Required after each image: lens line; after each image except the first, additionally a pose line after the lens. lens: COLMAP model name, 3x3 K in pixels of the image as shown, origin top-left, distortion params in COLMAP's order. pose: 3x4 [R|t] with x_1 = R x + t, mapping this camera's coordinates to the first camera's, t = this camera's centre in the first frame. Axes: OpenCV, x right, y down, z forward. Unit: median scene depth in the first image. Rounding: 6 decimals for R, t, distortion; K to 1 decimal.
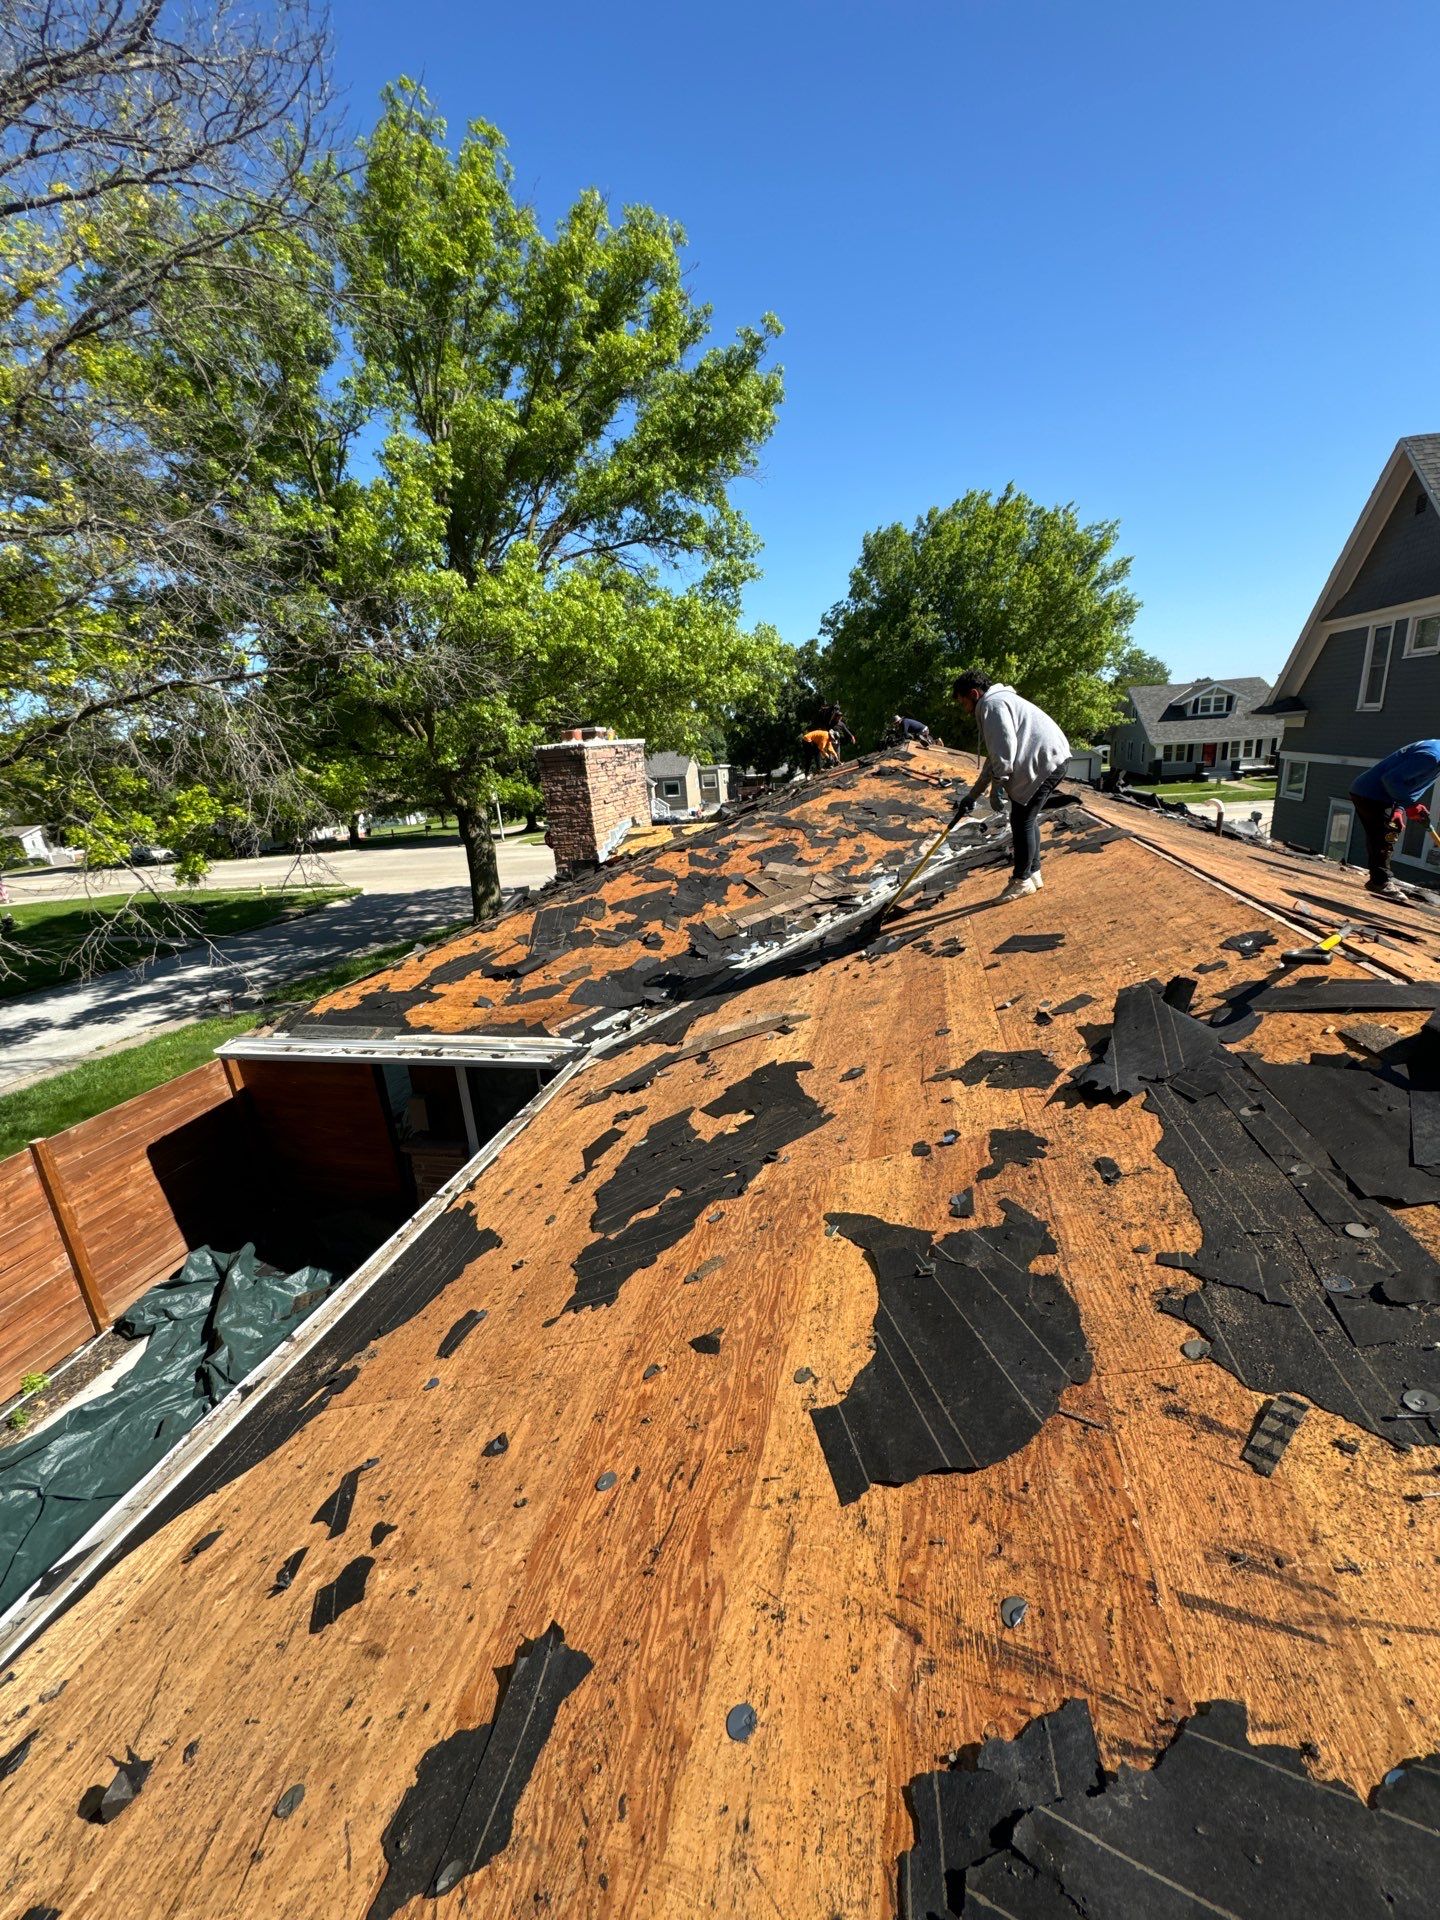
lens RADIAL K [[773.4, 0, 718.0], [0, 773.4, 956.9], [0, 0, 1]] dist [0.000206, 0.000247]
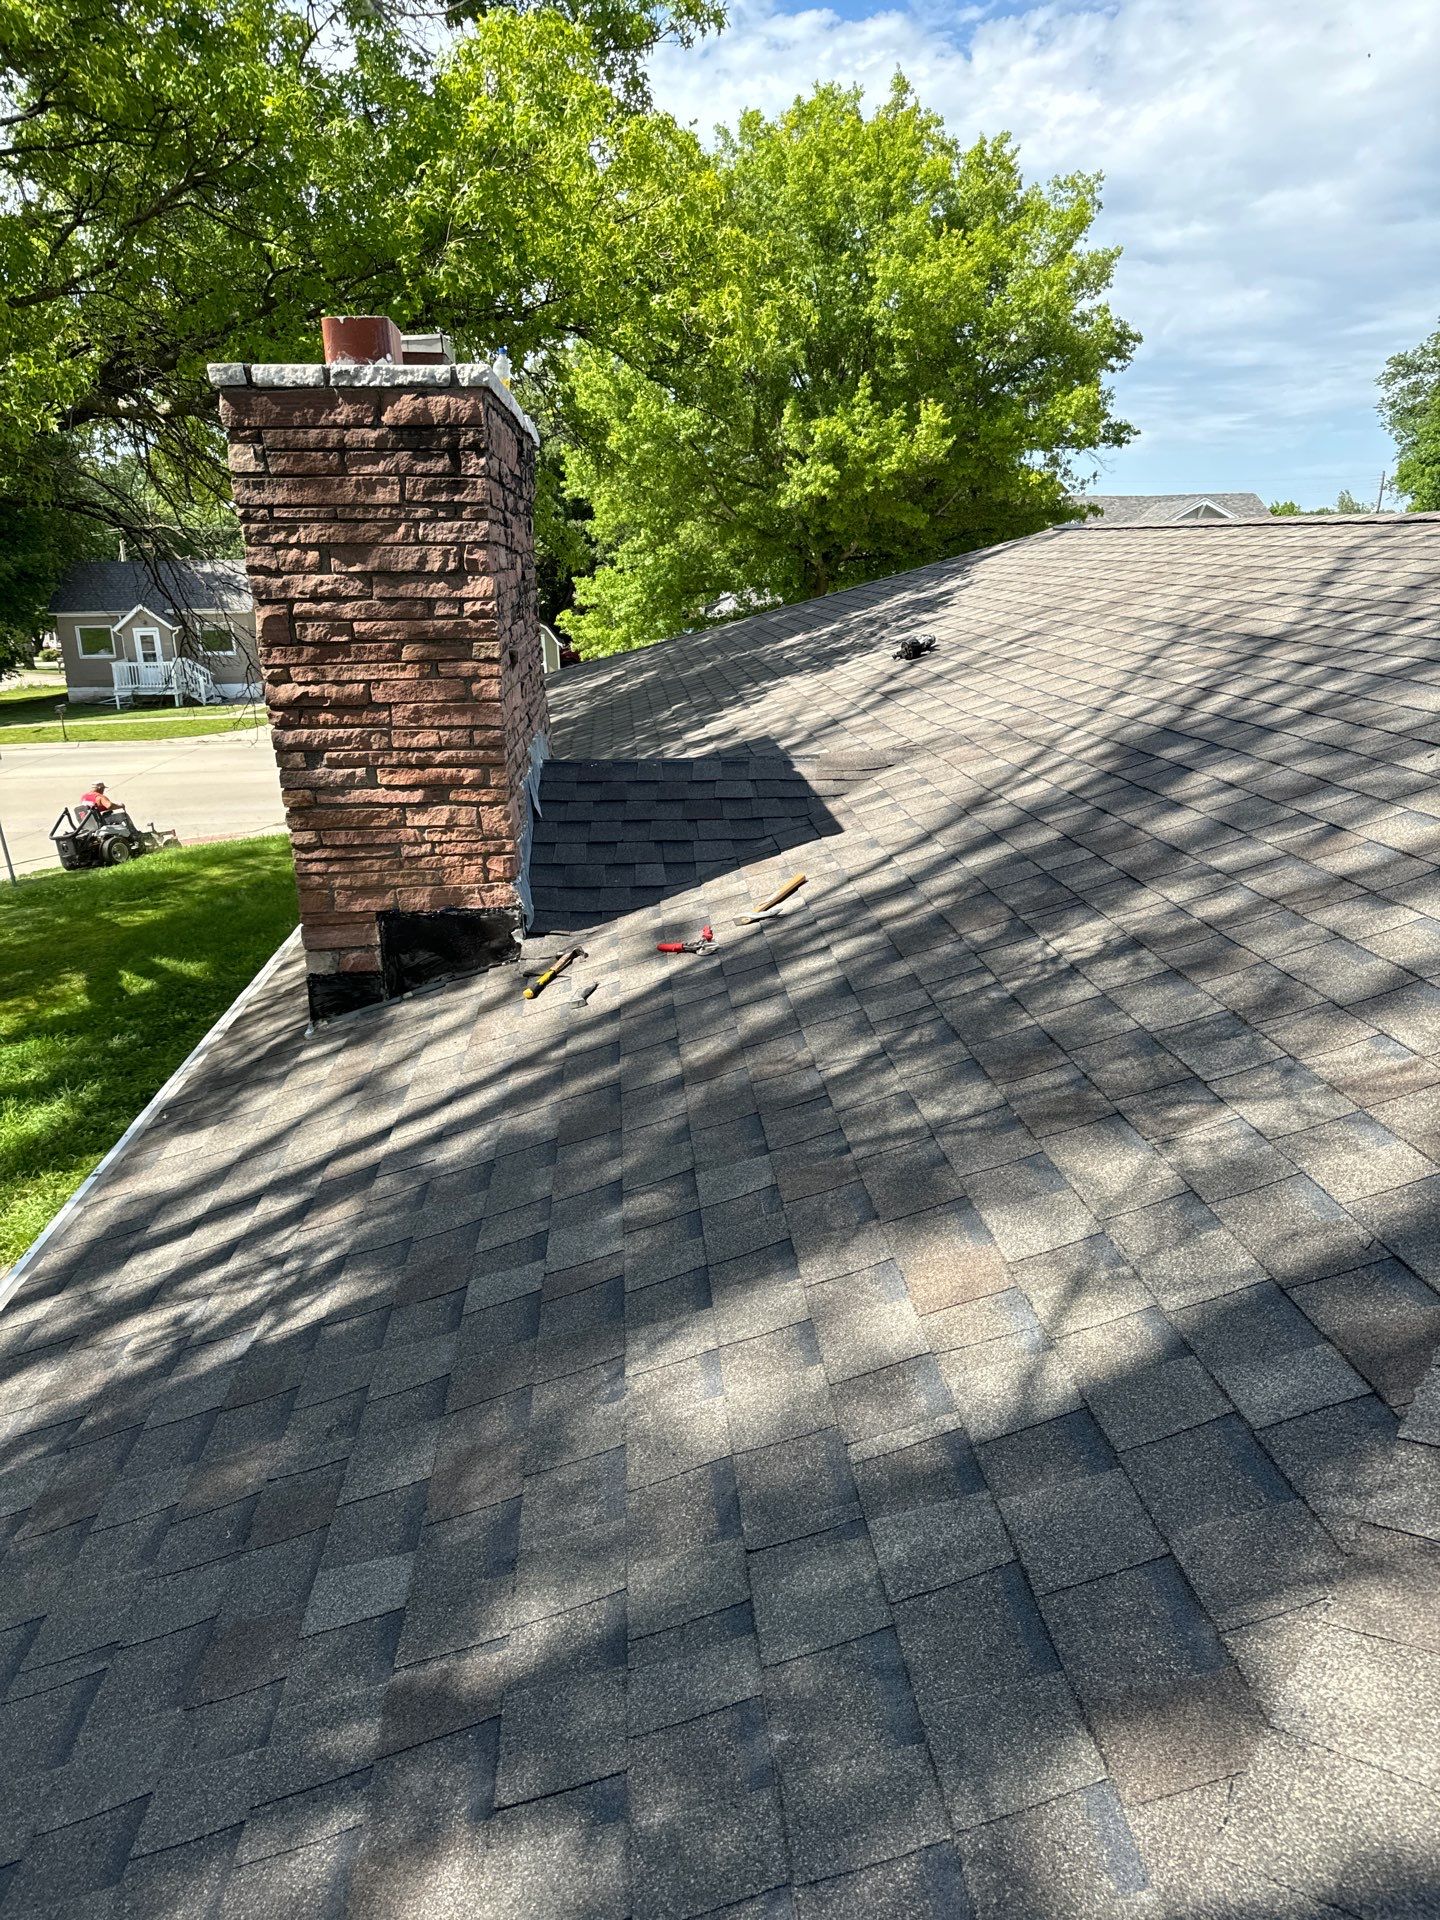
lens RADIAL K [[1366.3, 0, 725.1], [0, 1366.3, 966.6], [0, 0, 1]] dist [0.002484, -0.000292]
pose [[0.946828, -0.034457, 0.319891, -0.117520], [0.030911, 0.999392, 0.016159, -0.060863], [-0.320253, -0.005412, 0.947317, 0.319366]]
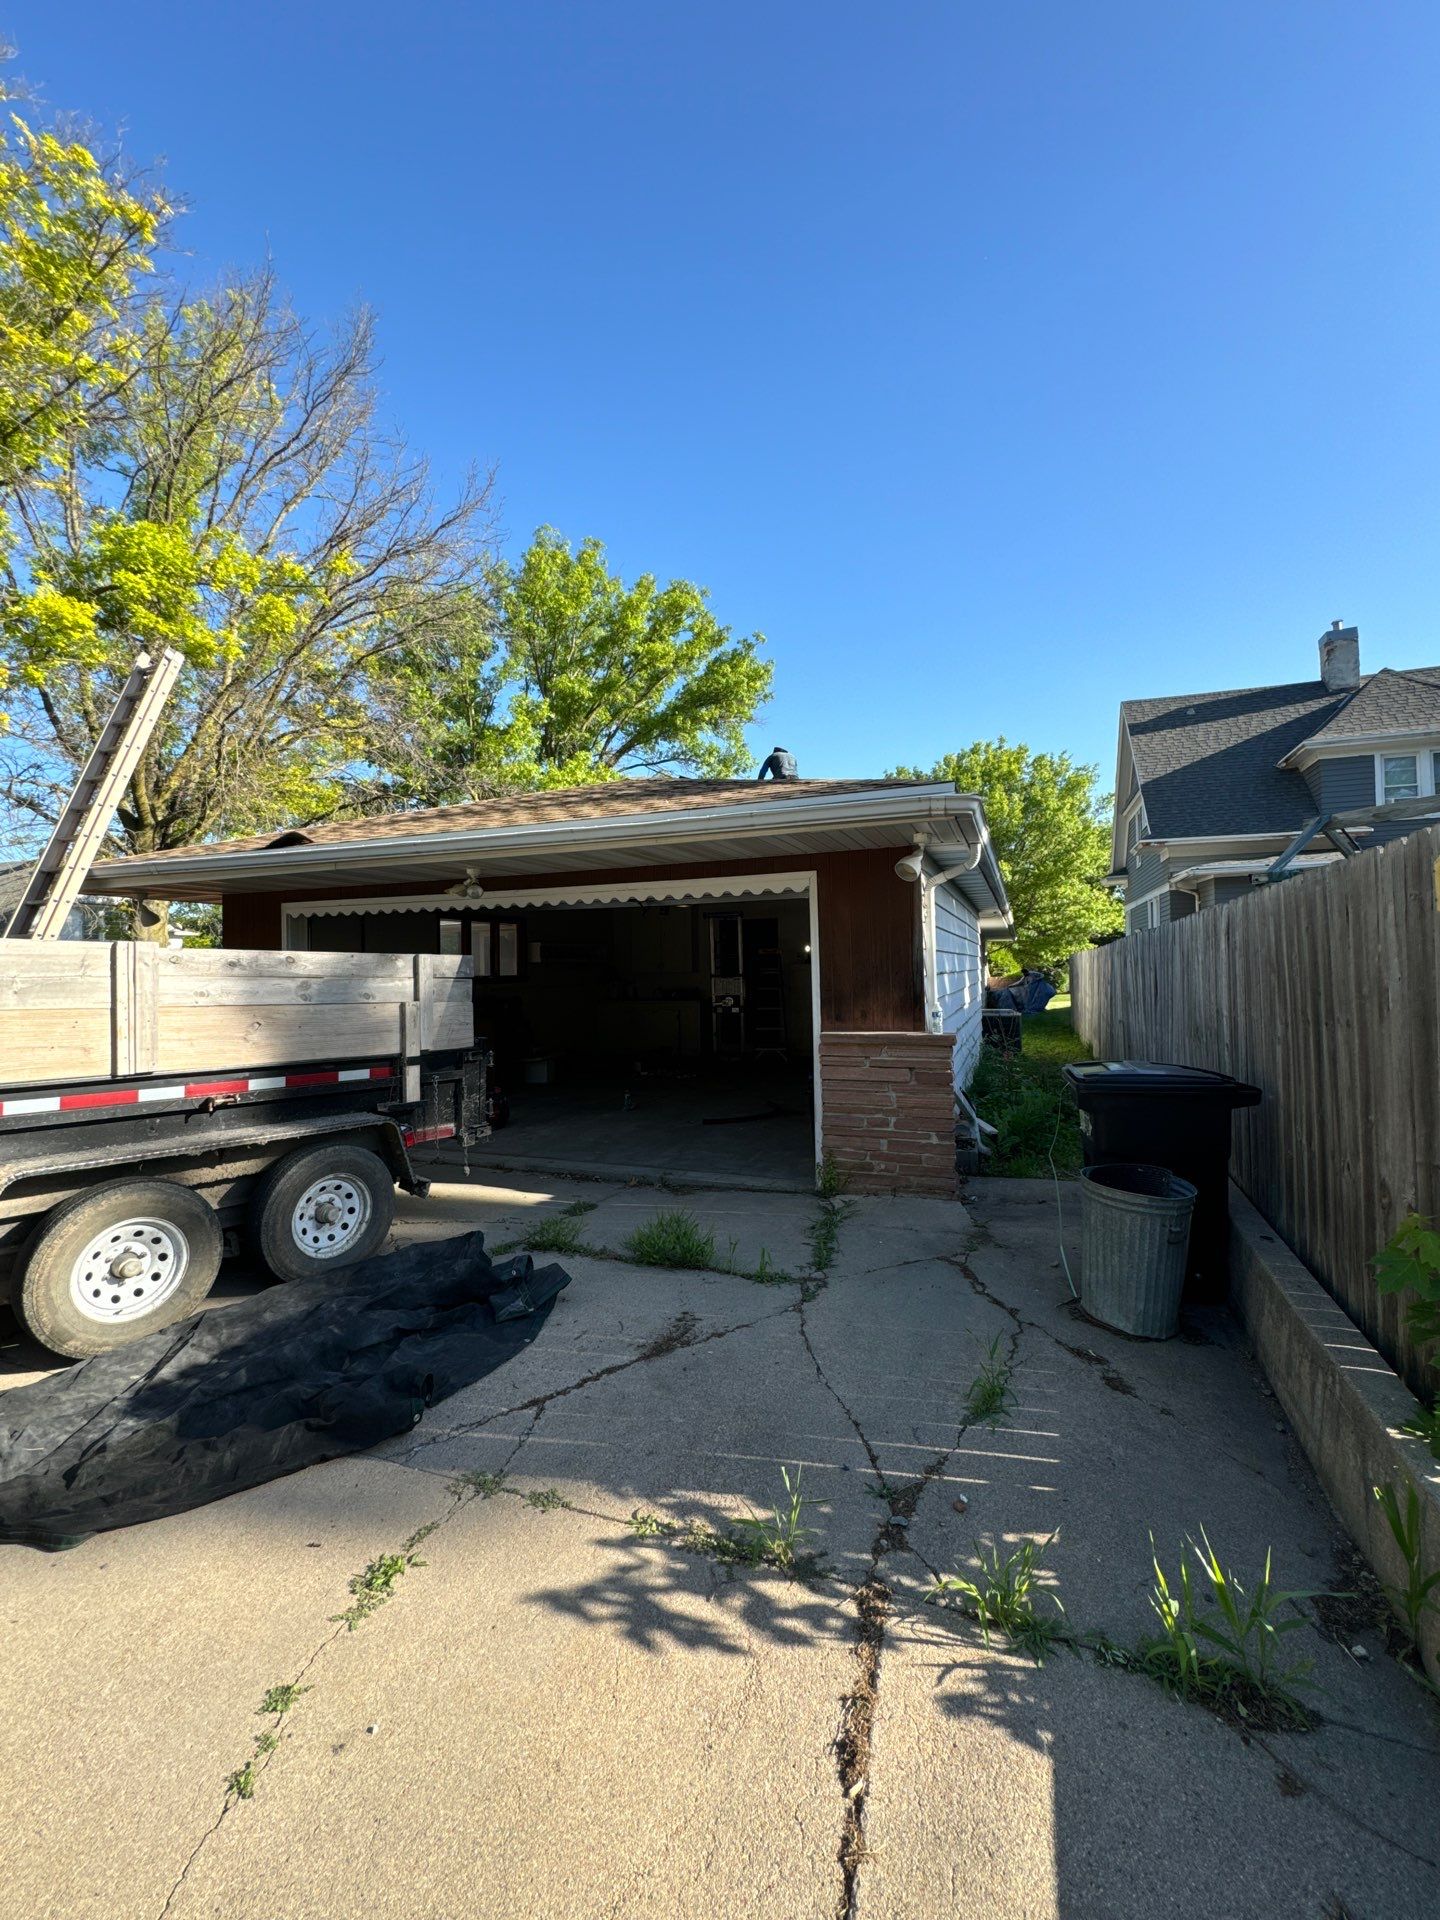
lens RADIAL K [[804.4, 0, 714.2], [0, 804.4, 959.9], [0, 0, 1]] dist [0.000833, 0.000229]
pose [[0.990220, 0.052460, -0.129276, 0.189691], [-0.086469, 0.957950, -0.273596, 0.233825], [0.109487, 0.282099, 0.953117, -0.334117]]
